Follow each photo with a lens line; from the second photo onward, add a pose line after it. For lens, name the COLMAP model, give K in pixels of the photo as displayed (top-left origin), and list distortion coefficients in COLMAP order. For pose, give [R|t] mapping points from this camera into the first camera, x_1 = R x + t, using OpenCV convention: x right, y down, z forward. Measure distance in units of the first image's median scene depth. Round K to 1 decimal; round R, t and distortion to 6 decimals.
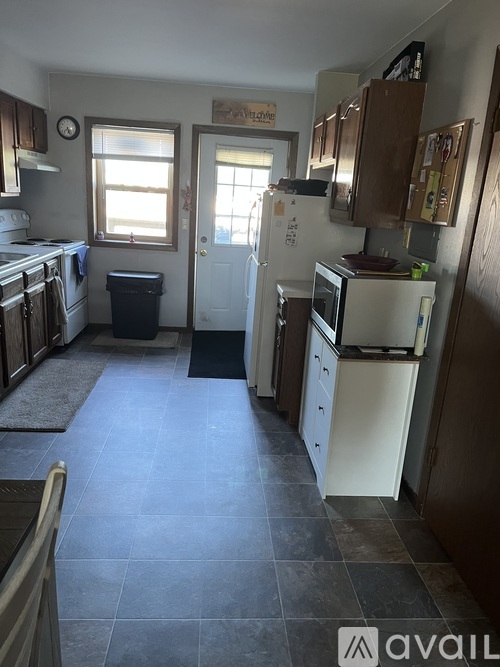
lens RADIAL K [[513.6, 0, 246.0], [0, 513.6, 339.8], [0, 0, 1]] dist [0.060534, -0.059484]
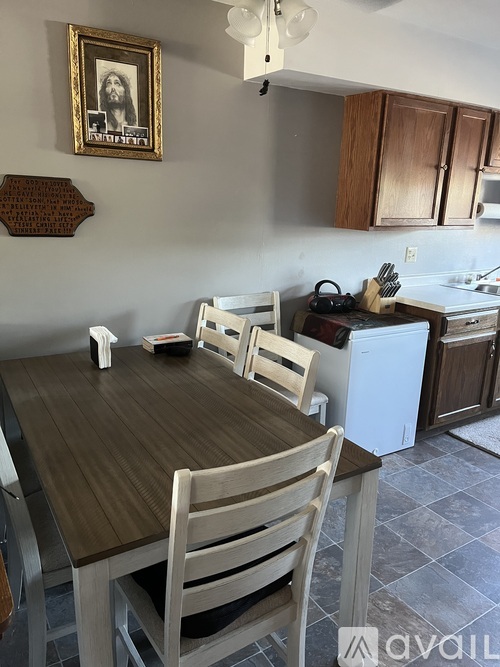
lens RADIAL K [[513.6, 0, 248.5], [0, 513.6, 338.2], [0, 0, 1]] dist [0.060534, -0.059484]
pose [[0.485196, 0.181304, -0.855403, 0.135688], [-0.236582, 0.969000, 0.071188, -0.003263], [0.841792, 0.167833, 0.513048, 0.026061]]
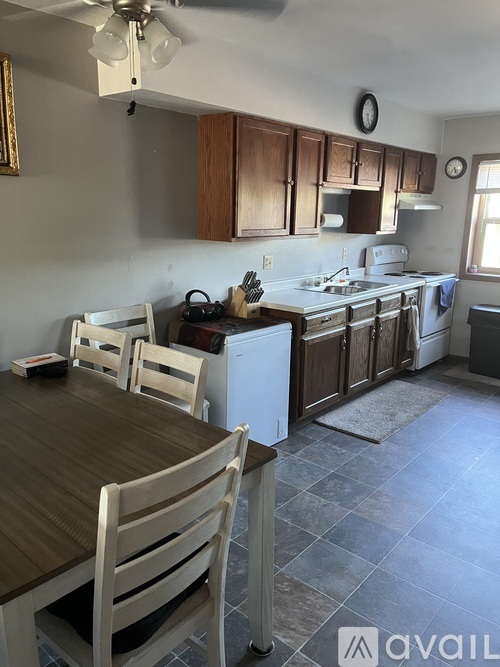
lens RADIAL K [[513.6, 0, 246.7], [0, 513.6, 333.6], [0, 0, 1]] dist [0.060534, -0.059484]
pose [[0.713261, 0.109160, -0.692346, 0.134684], [-0.160598, 0.986971, -0.009837, 0.001765], [0.682252, 0.118205, 0.721498, -0.007267]]
